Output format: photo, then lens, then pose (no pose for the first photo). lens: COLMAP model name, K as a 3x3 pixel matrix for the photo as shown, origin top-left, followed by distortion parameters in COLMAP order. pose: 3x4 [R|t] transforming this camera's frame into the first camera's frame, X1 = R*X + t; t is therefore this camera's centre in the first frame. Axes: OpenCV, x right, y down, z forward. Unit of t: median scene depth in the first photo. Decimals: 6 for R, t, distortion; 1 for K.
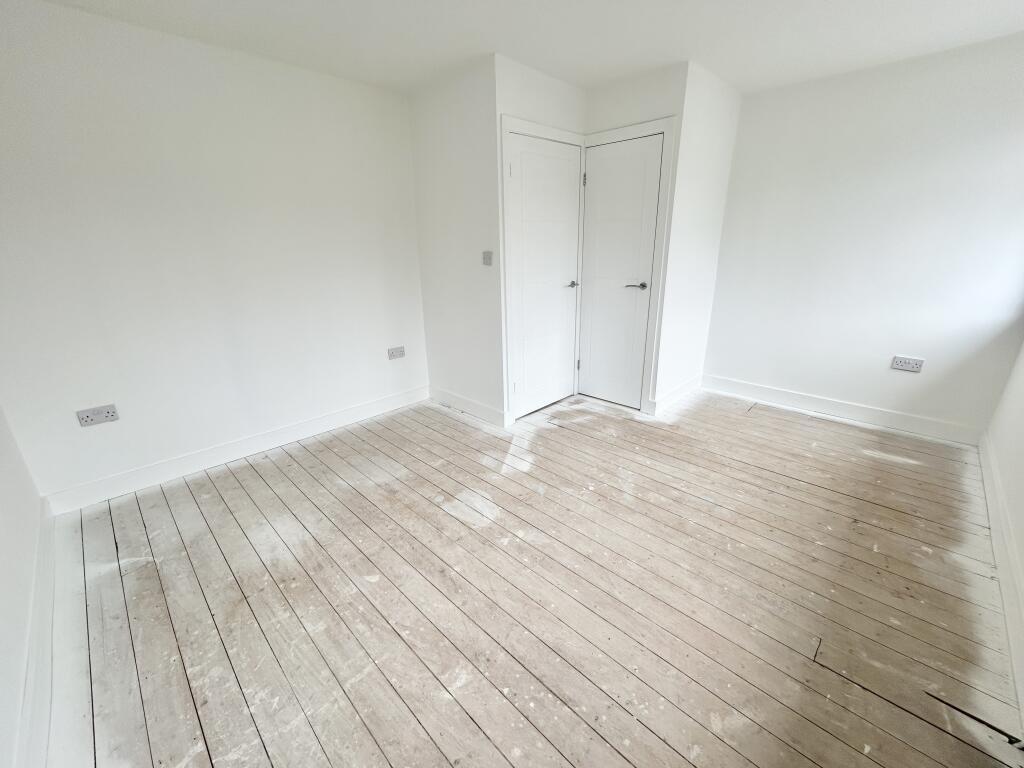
lens RADIAL K [[413.5, 0, 508.6], [0, 413.5, 389.7], [0, 0, 1]] dist [-0.000504, 0.000736]
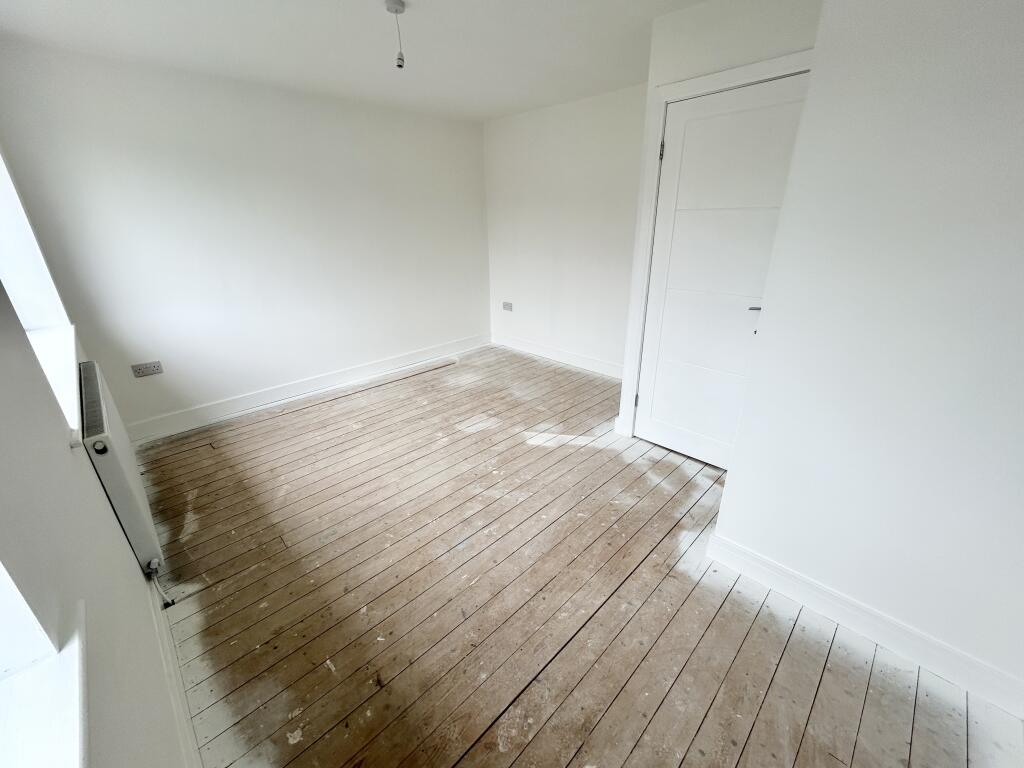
lens RADIAL K [[413.5, 0, 507.7], [0, 413.5, 382.3], [0, 0, 1]] dist [-0.000504, 0.000736]
pose [[-0.017161, 0.385191, -0.922677, 1.148389], [-0.322623, 0.871320, 0.369752, -0.388125], [0.946372, 0.304022, 0.109319, 0.882781]]
